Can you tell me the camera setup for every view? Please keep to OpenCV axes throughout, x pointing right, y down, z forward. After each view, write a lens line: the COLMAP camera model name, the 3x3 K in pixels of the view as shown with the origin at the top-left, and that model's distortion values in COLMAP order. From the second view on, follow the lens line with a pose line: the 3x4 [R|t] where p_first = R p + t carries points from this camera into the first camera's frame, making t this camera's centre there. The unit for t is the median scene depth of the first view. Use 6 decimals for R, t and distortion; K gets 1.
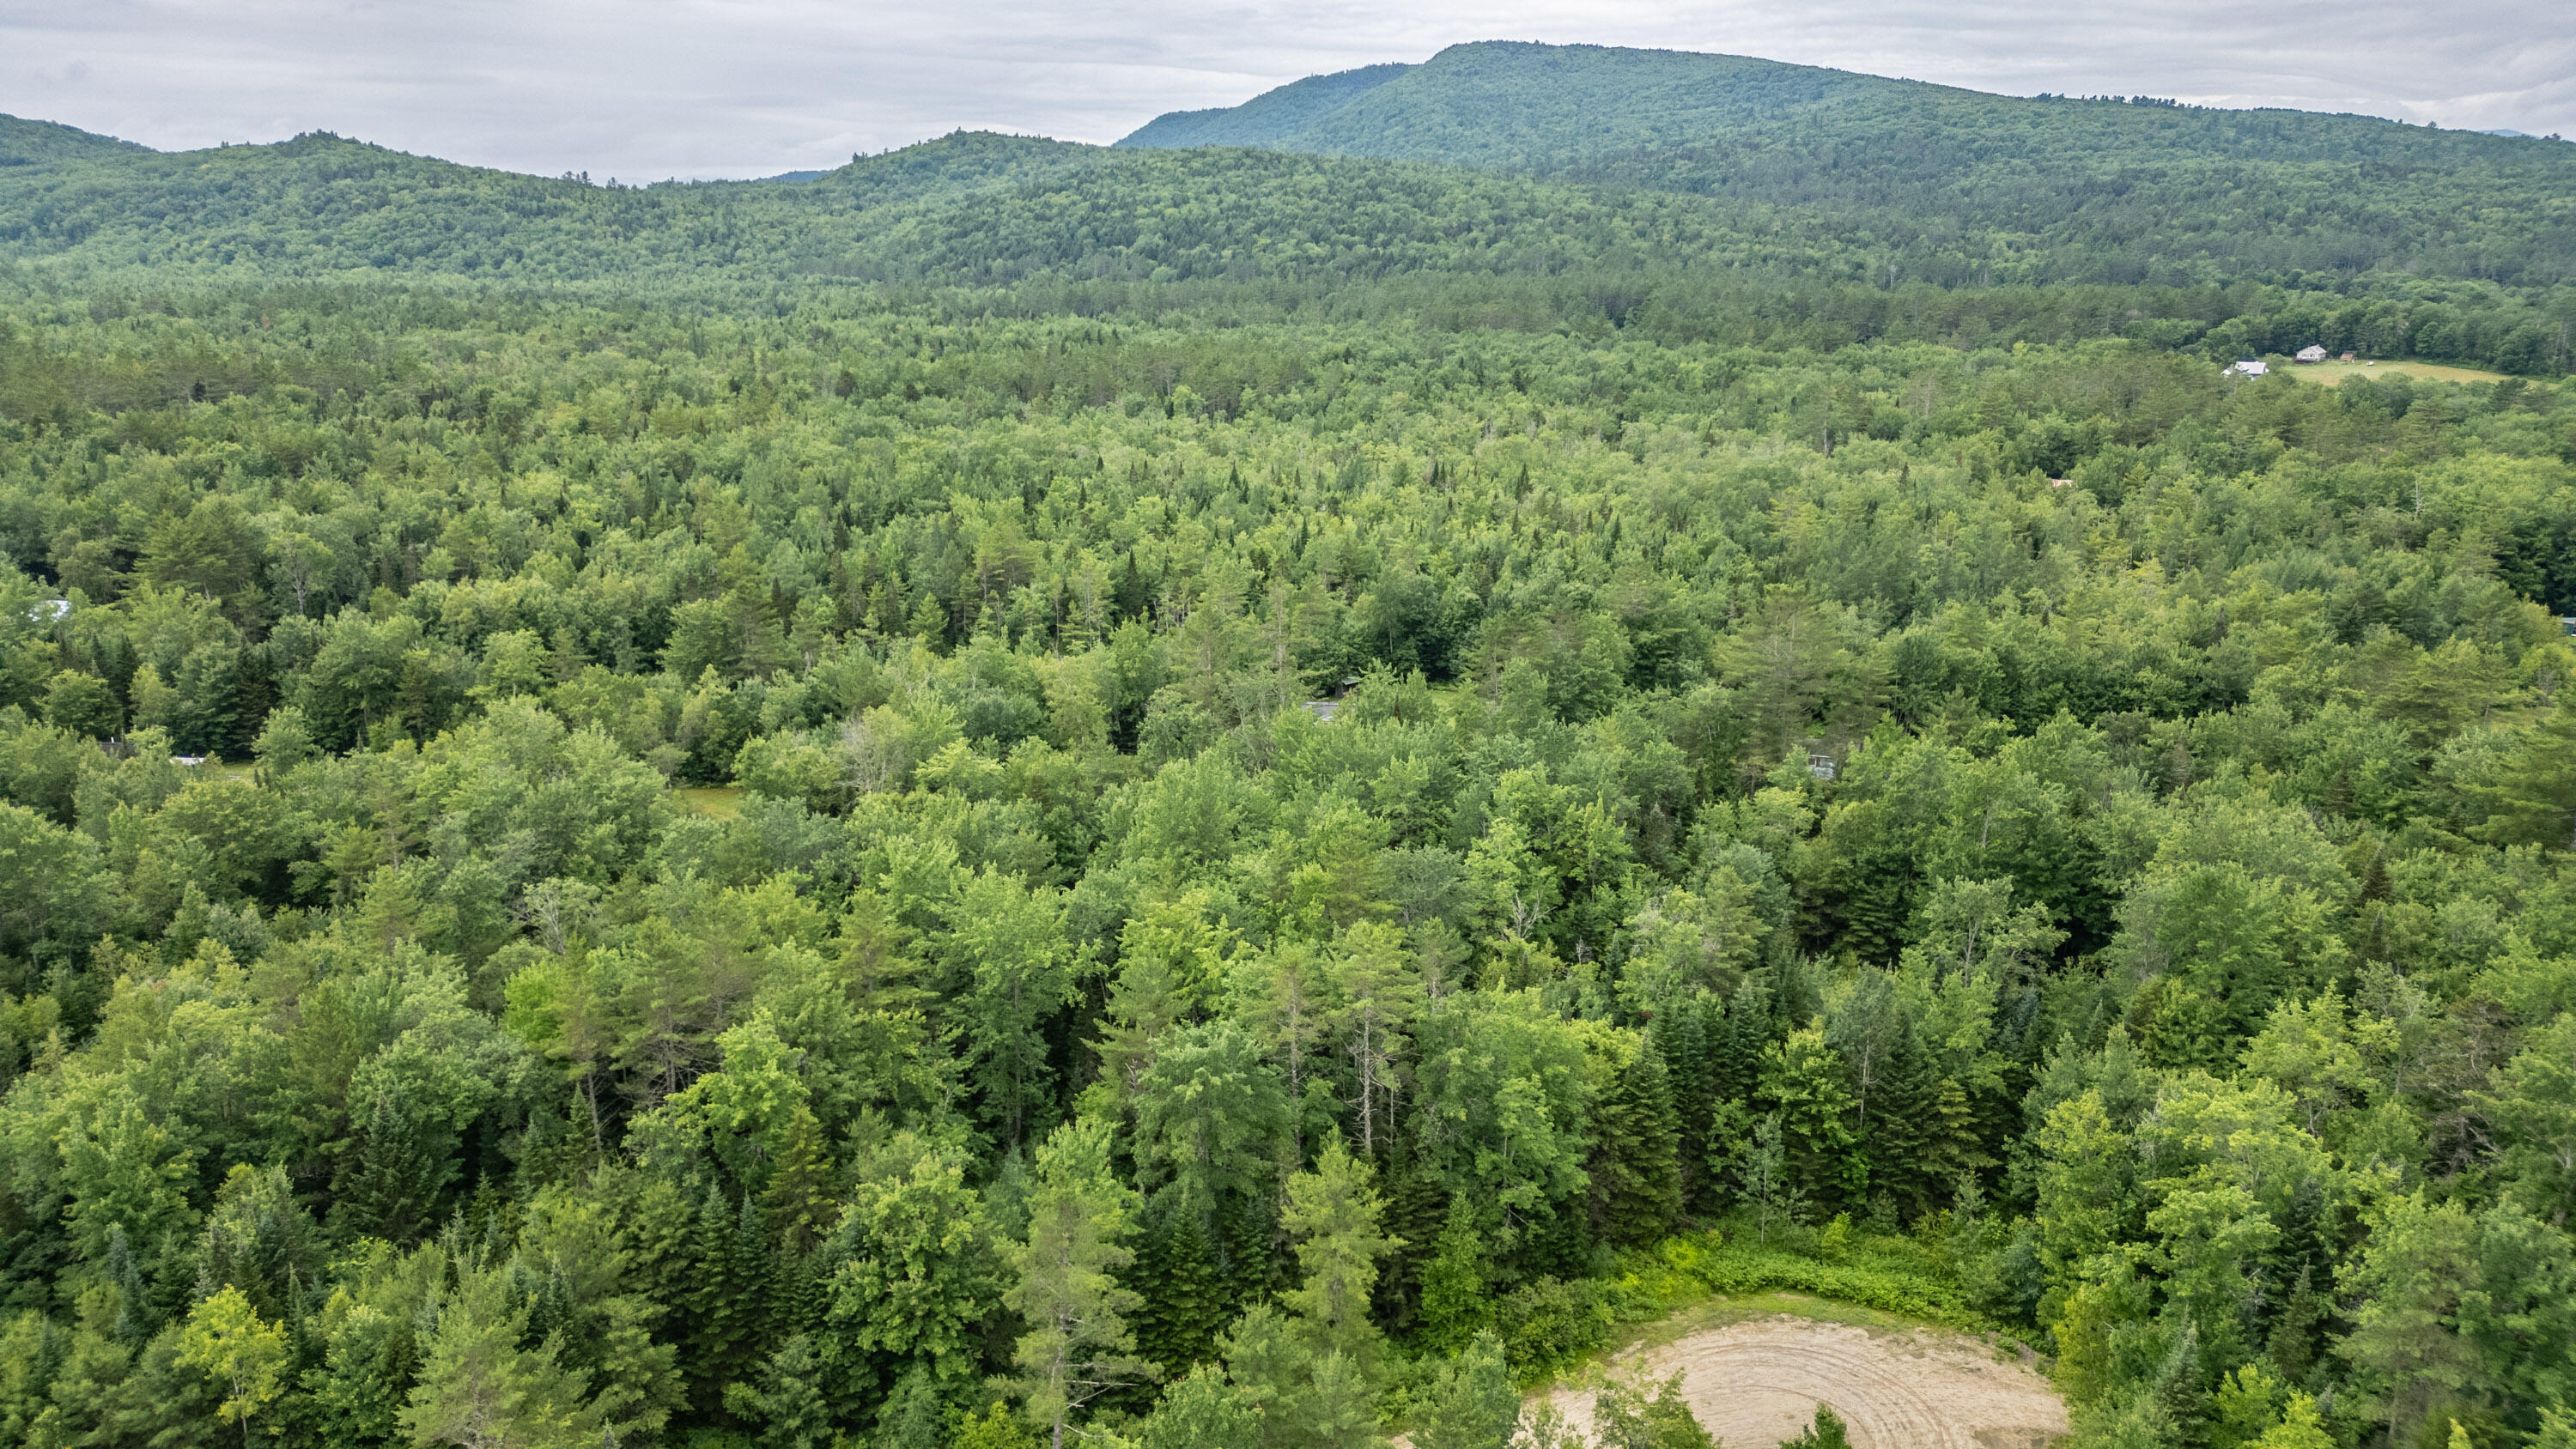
lens RADIAL K [[1791.7, 0, 1284.9], [0, 1791.7, 732.5], [0, 0, 1]] dist [0.075491, -0.067797]
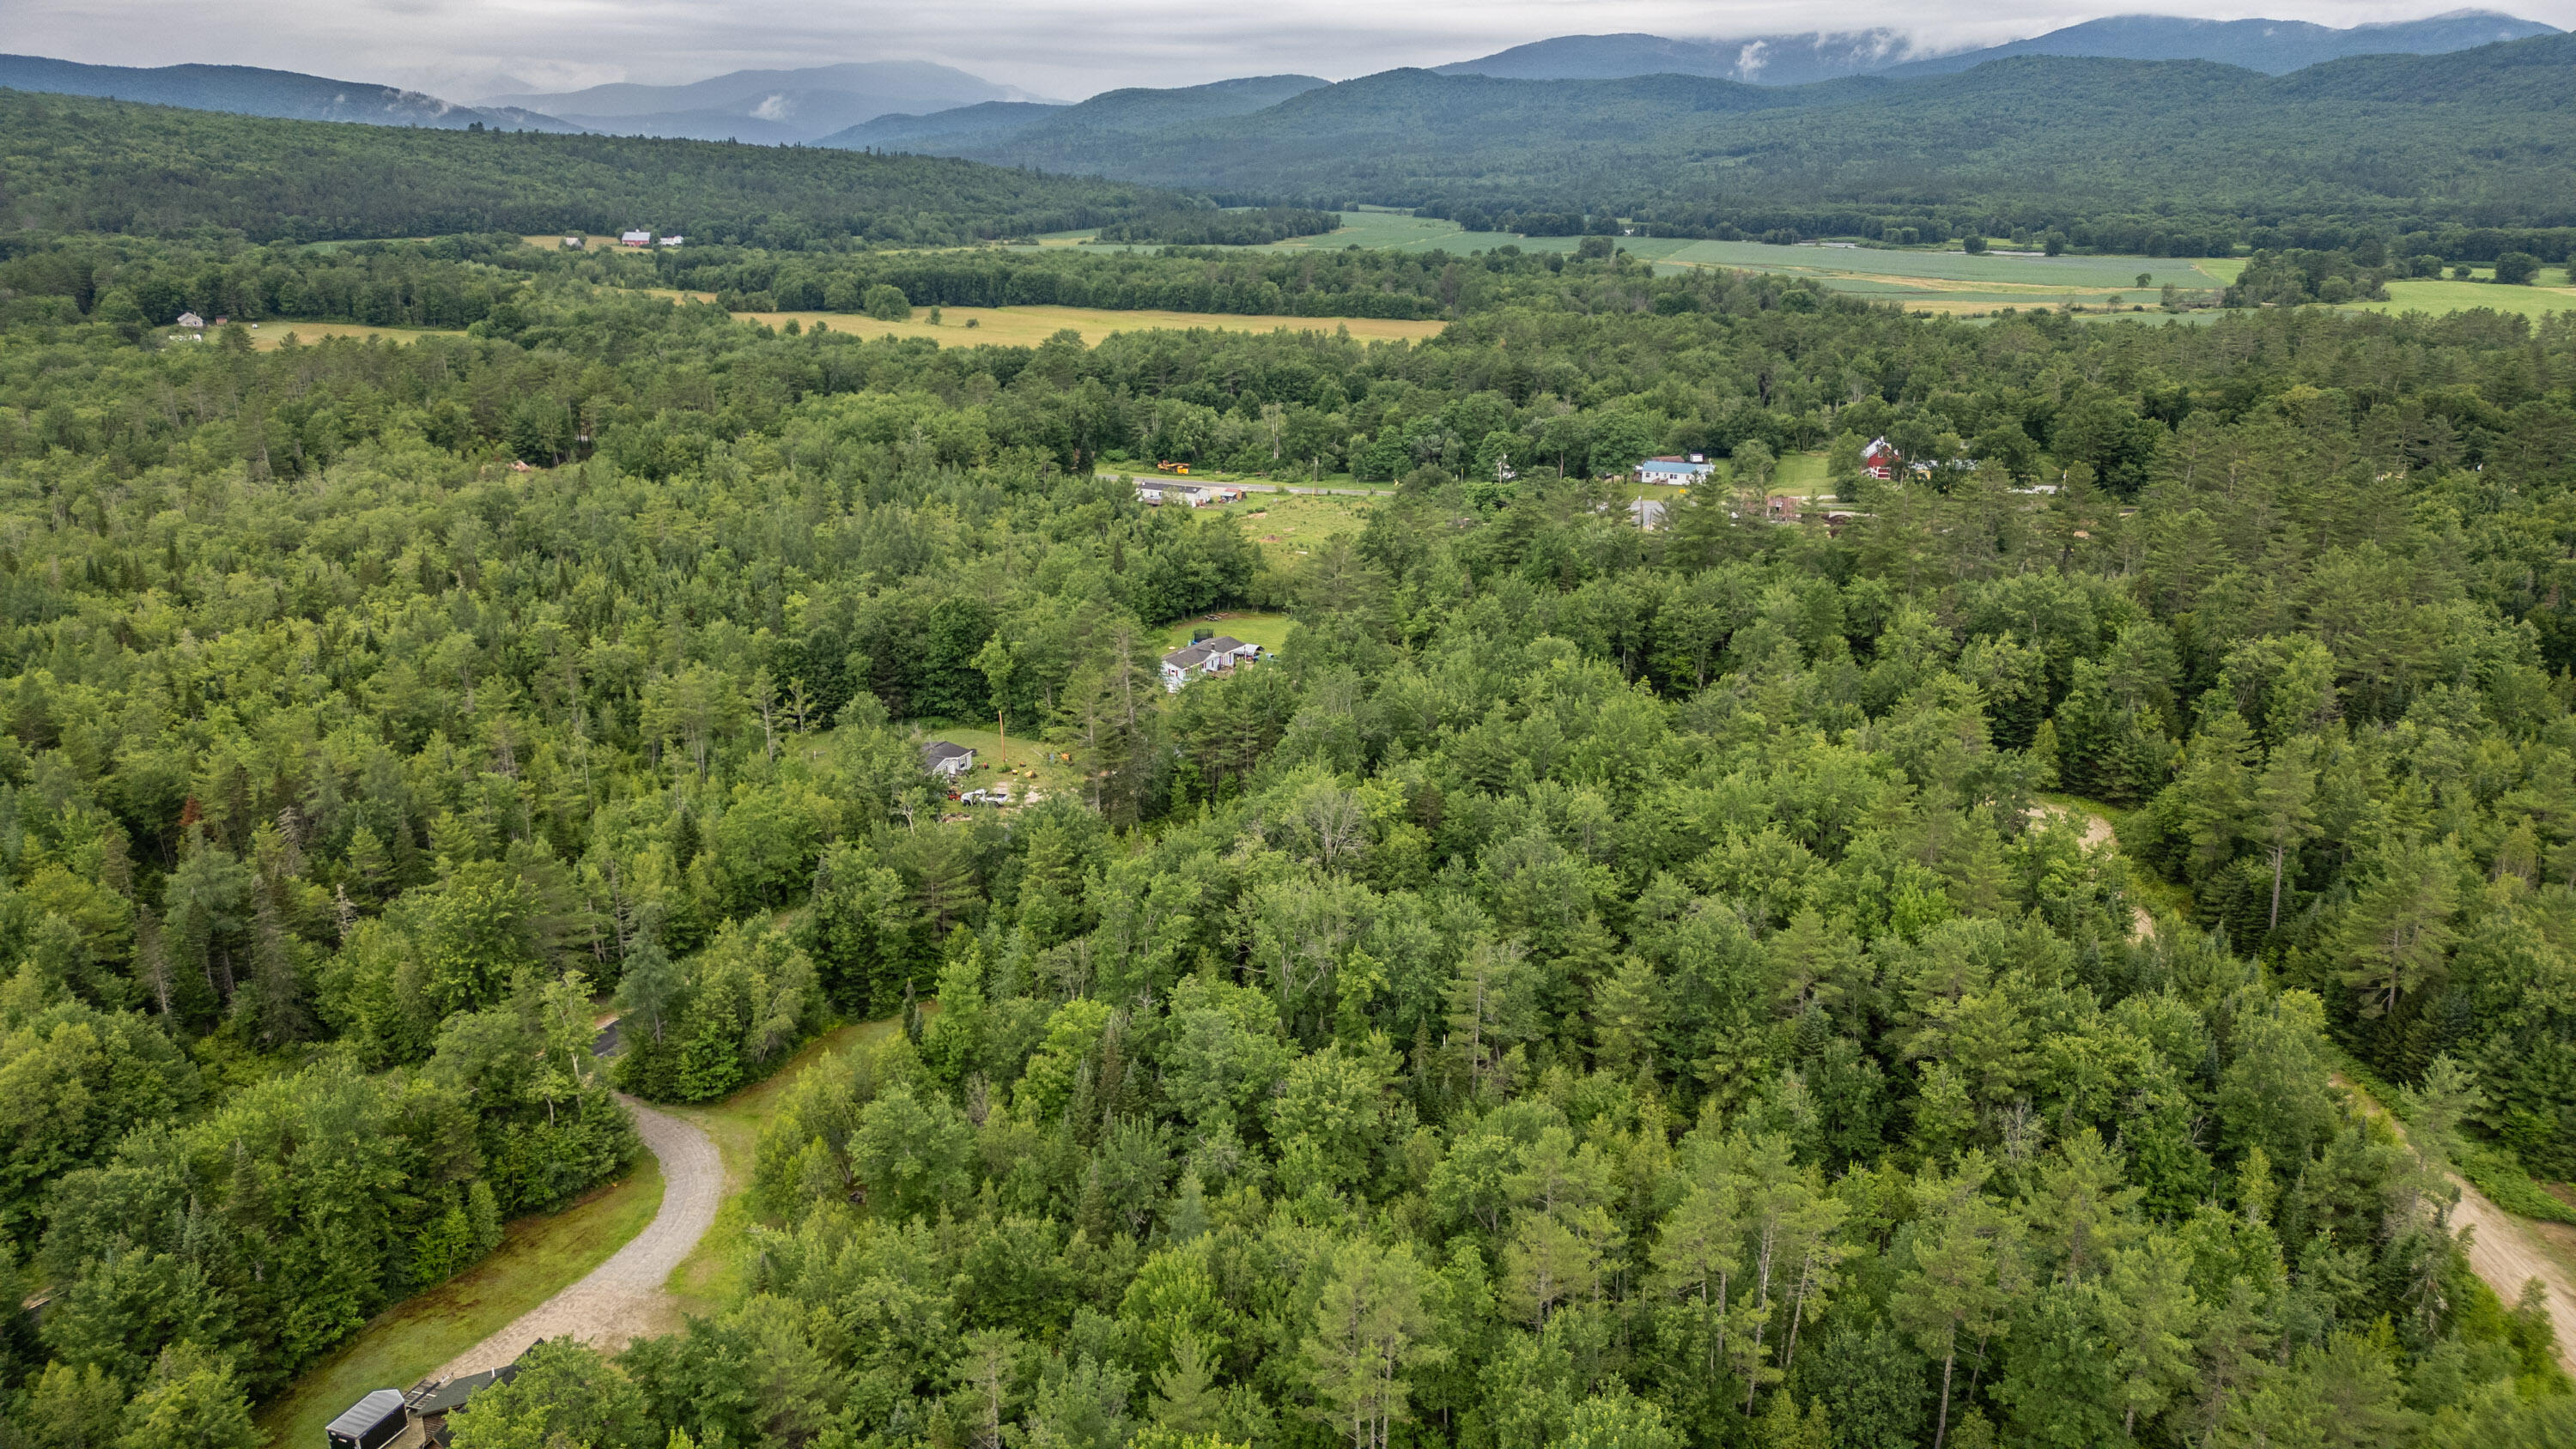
lens RADIAL K [[1791.7, 0, 1284.3], [0, 1791.7, 741.3], [0, 0, 1]] dist [0.075491, -0.067797]
pose [[0.288104, -0.299889, 0.909430, -0.146753], [0.261967, 0.938152, 0.226370, -0.035023], [-0.921070, 0.173022, 0.348846, 0.076360]]
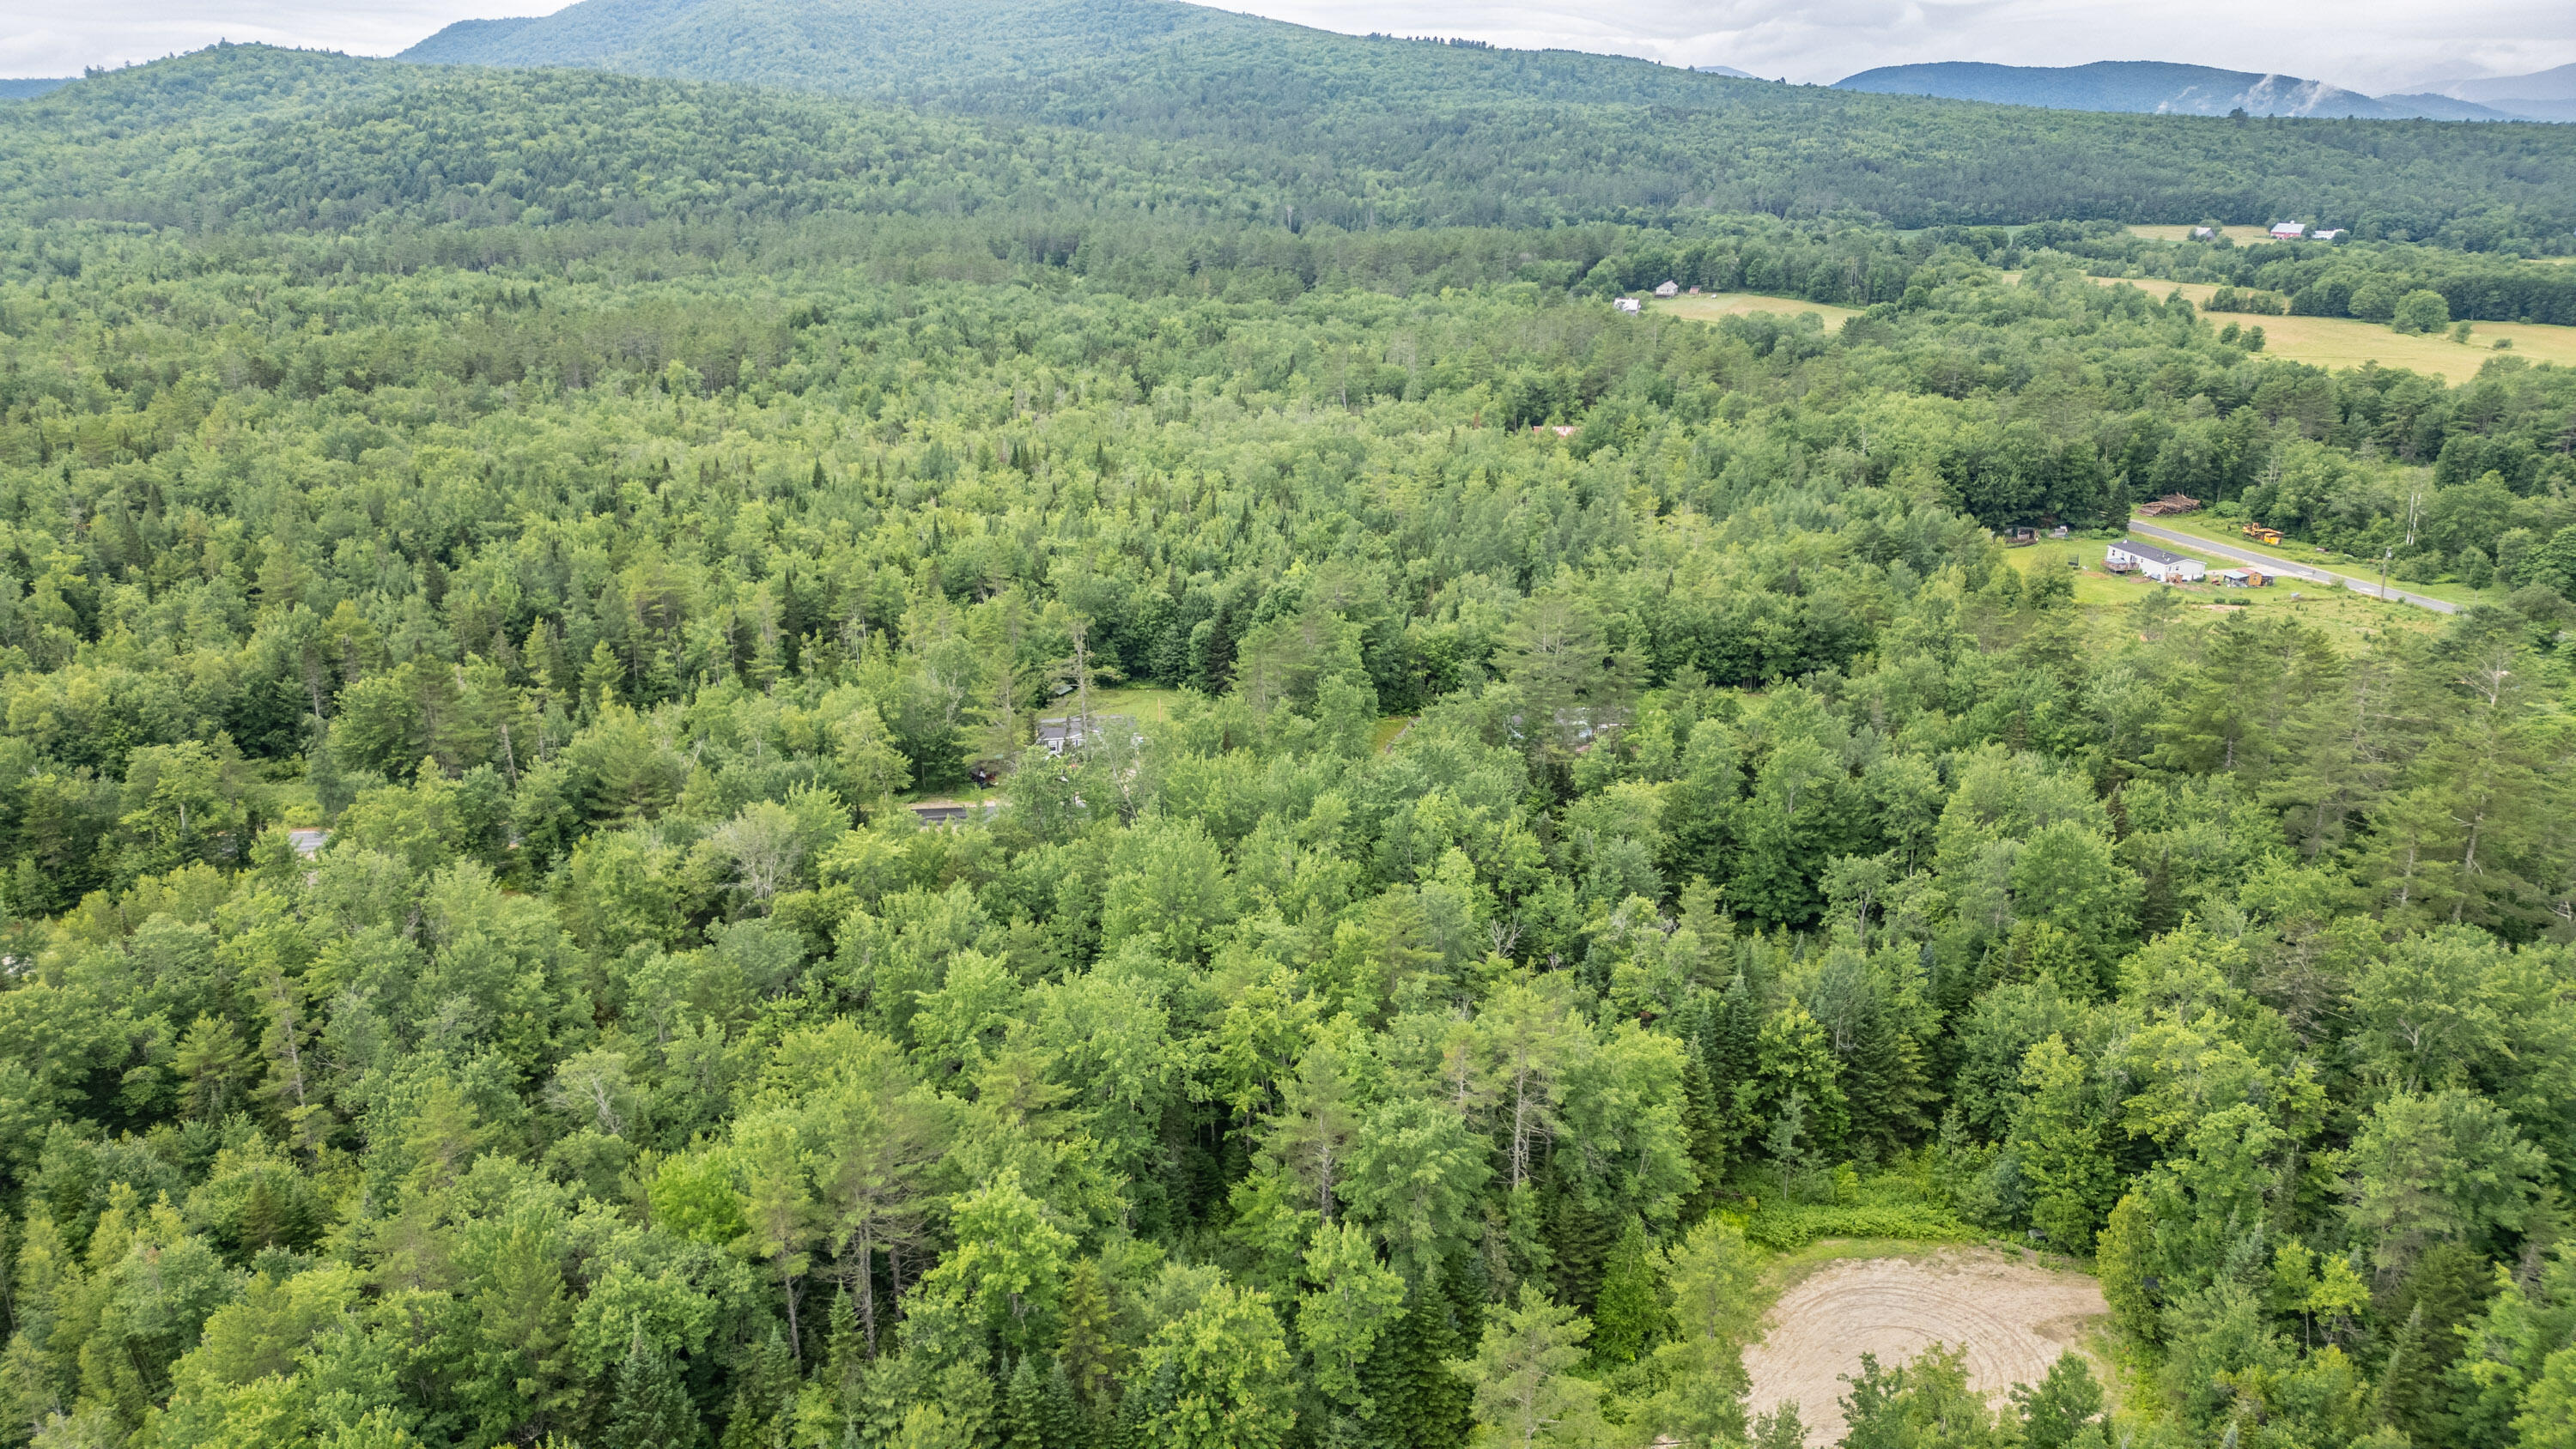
lens RADIAL K [[1791.7, 0, 1285.2], [0, 1791.7, 733.9], [0, 0, 1]] dist [0.075491, -0.067797]
pose [[0.941119, -0.106480, 0.320870, -0.032144], [0.093454, 0.994060, 0.055774, -0.009238], [-0.324903, -0.022503, 0.945480, 0.001322]]
